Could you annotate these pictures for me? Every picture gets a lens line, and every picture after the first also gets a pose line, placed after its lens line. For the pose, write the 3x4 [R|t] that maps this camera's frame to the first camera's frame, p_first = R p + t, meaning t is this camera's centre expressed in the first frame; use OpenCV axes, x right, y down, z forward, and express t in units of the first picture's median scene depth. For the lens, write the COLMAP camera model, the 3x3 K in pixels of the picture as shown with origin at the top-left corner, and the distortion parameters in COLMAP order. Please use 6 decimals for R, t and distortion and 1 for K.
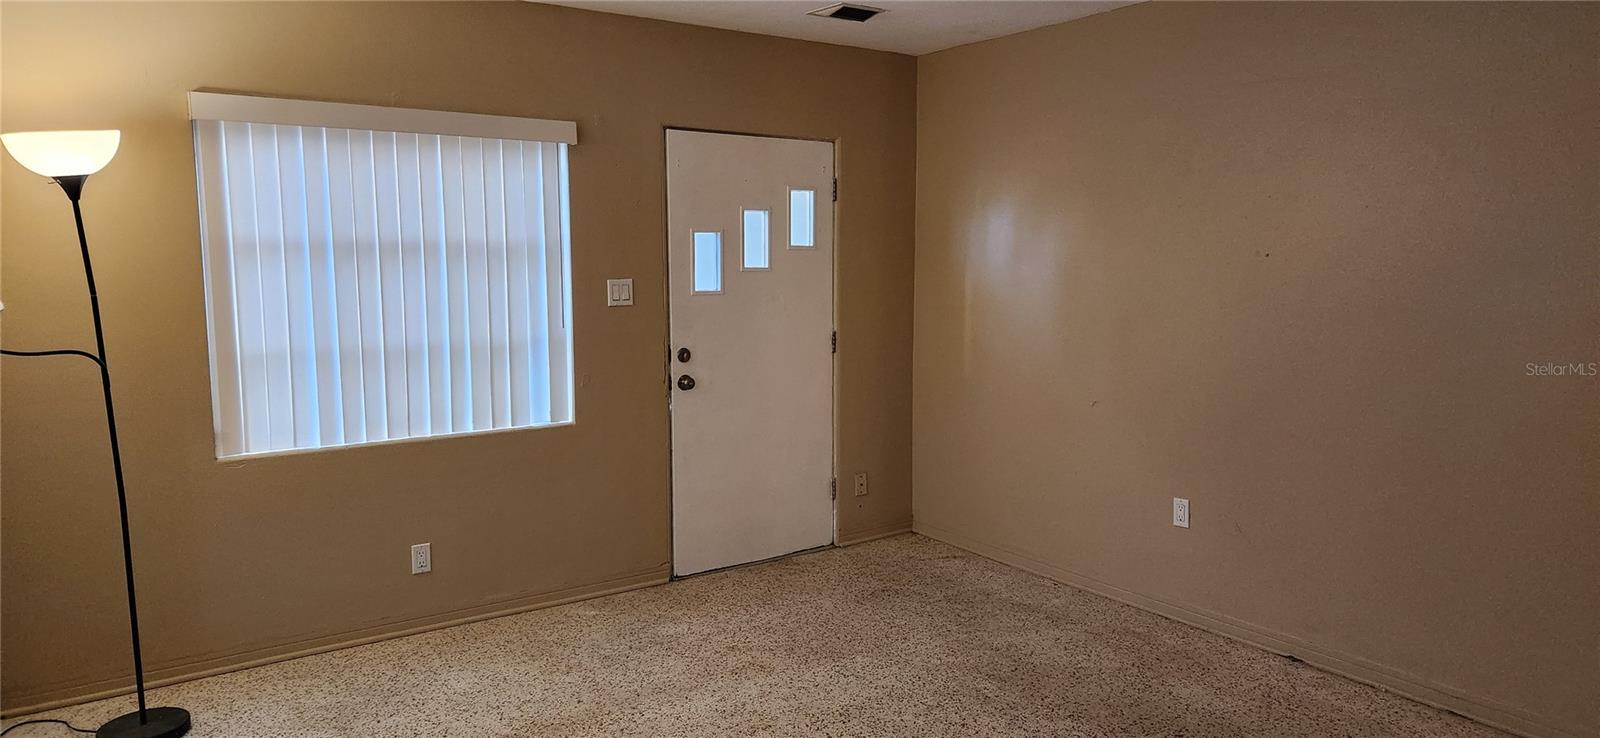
lens RADIAL K [[995.8, 0, 800.0], [0, 995.8, 369.0], [0, 0, 1]] dist [0.002635, 0.000384]
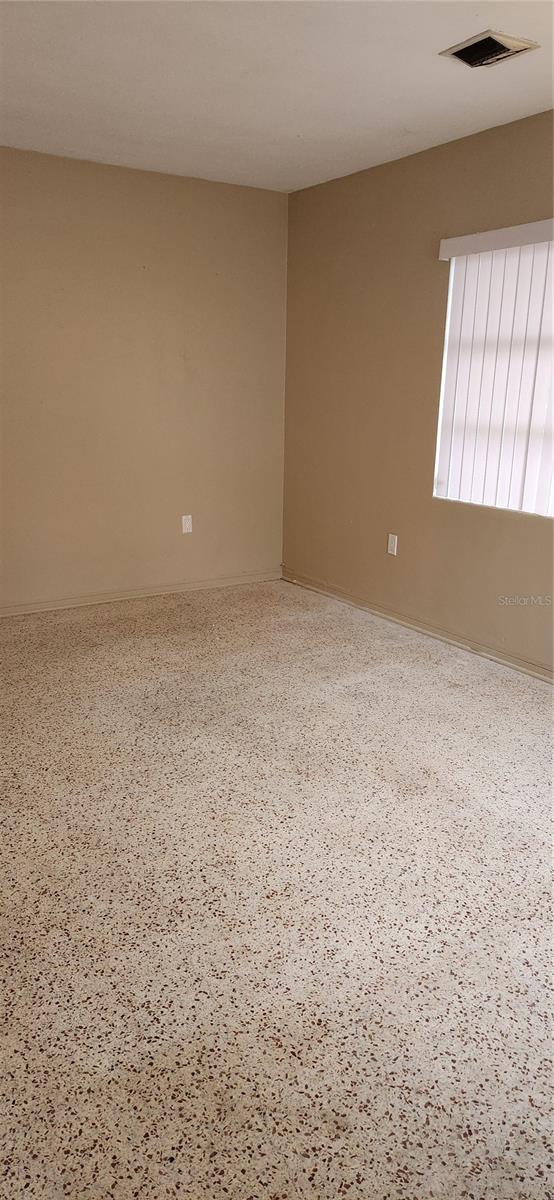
lens RADIAL K [[746.9, 0, 277.0], [0, 746.9, 600.0], [0, 0, 1]] dist [0.002635, 0.000384]
pose [[-0.999370, -0.021383, 0.028314, -0.047712], [-0.008456, 0.918547, 0.395222, -0.125833], [-0.034458, 0.394734, -0.918149, 1.404406]]
